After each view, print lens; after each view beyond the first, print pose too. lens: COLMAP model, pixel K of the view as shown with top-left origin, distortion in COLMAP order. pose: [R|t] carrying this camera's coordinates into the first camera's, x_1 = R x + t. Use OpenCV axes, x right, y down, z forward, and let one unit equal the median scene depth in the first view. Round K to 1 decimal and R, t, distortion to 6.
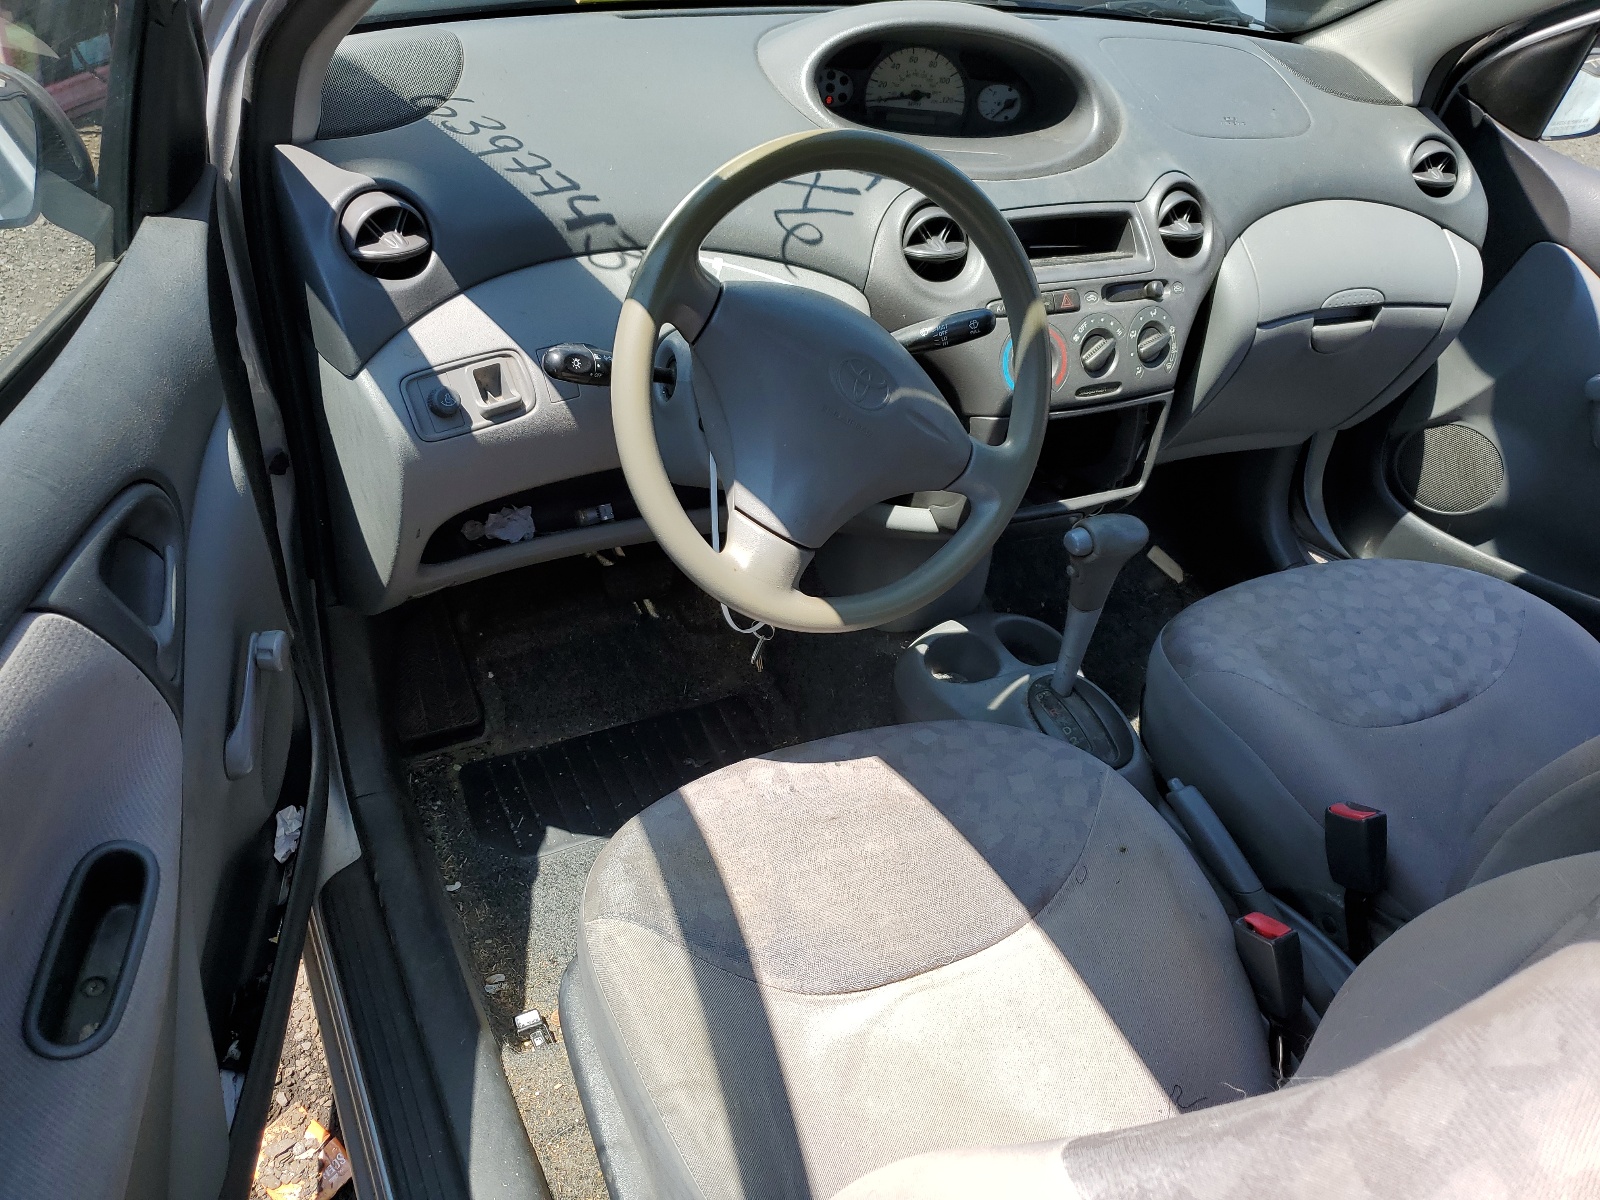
lens RADIAL K [[1250.8, 0, 800.0], [0, 1250.8, 600.0], [0, 0, 1]] dist [0.082001, -0.004166]
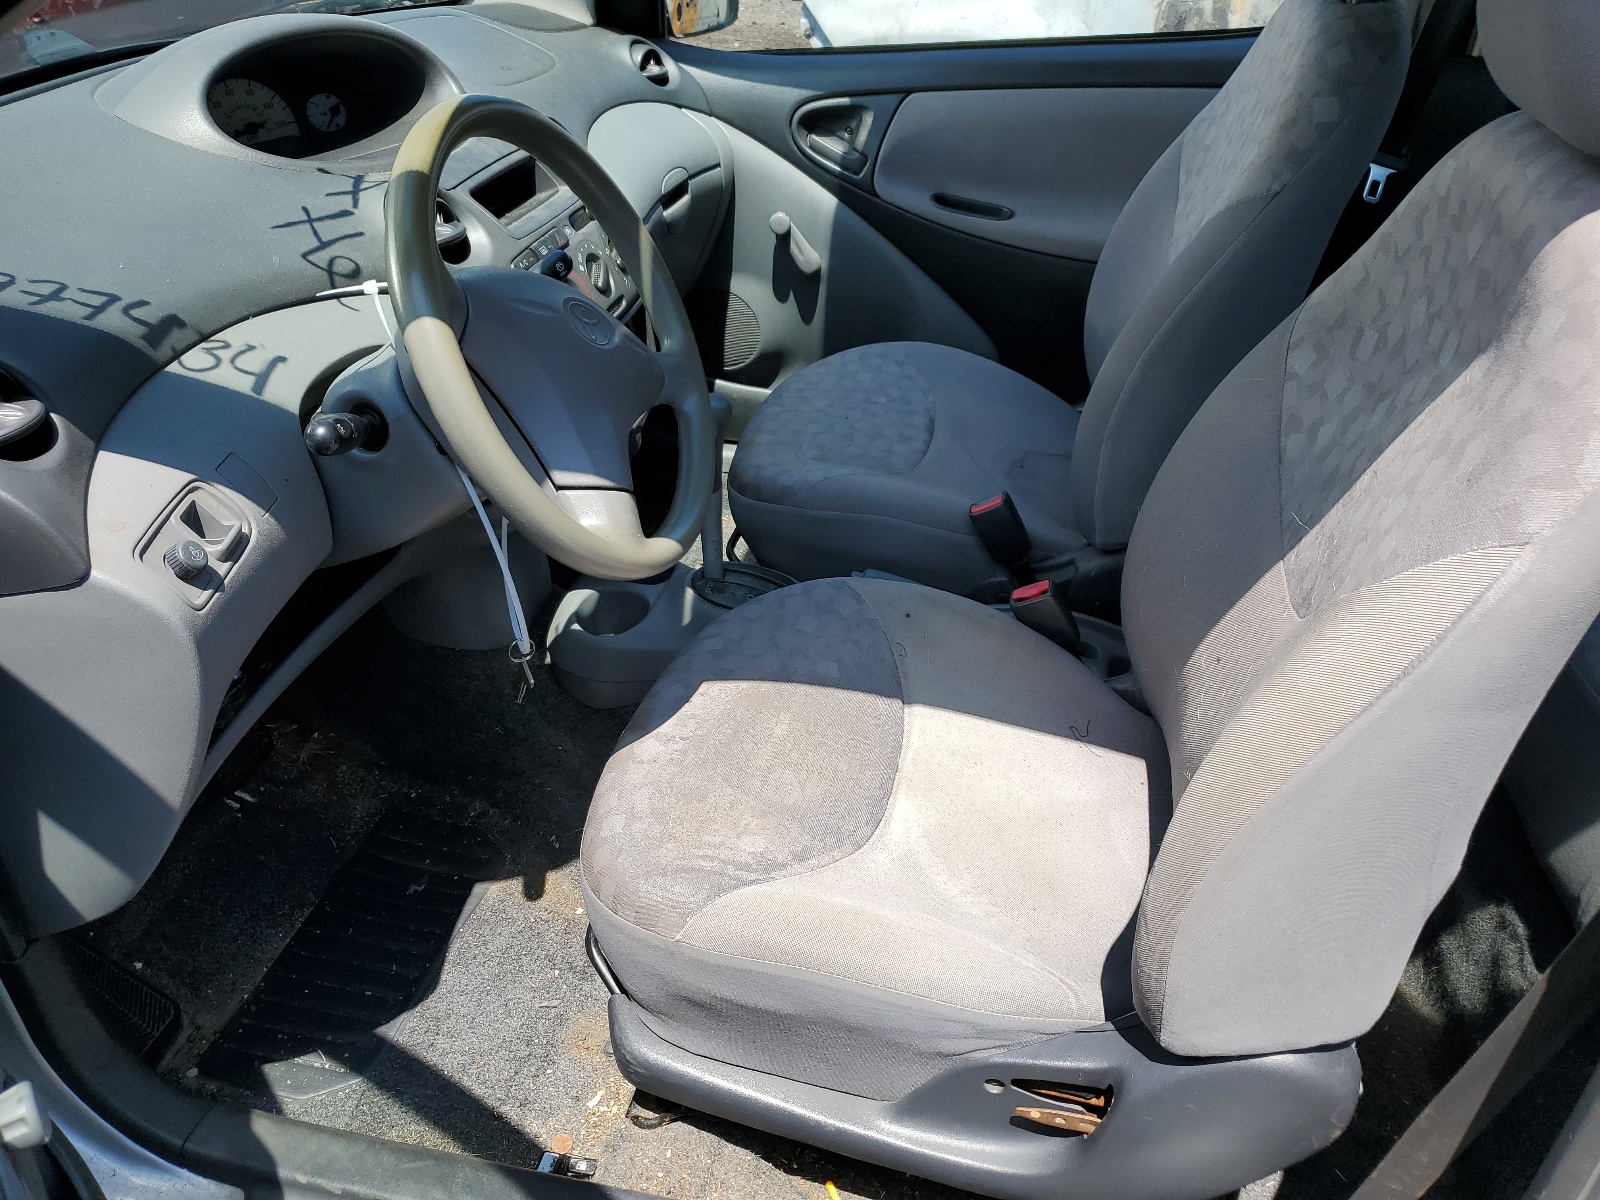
lens RADIAL K [[1250.8, 0, 800.0], [0, 1250.8, 600.0], [0, 0, 1]] dist [0.082001, -0.004166]
pose [[0.663964, -0.525330, 0.532146, -0.325396], [0.540496, 0.828942, 0.143942, -0.027238], [-0.516735, 0.192051, 0.834327, 0.067578]]
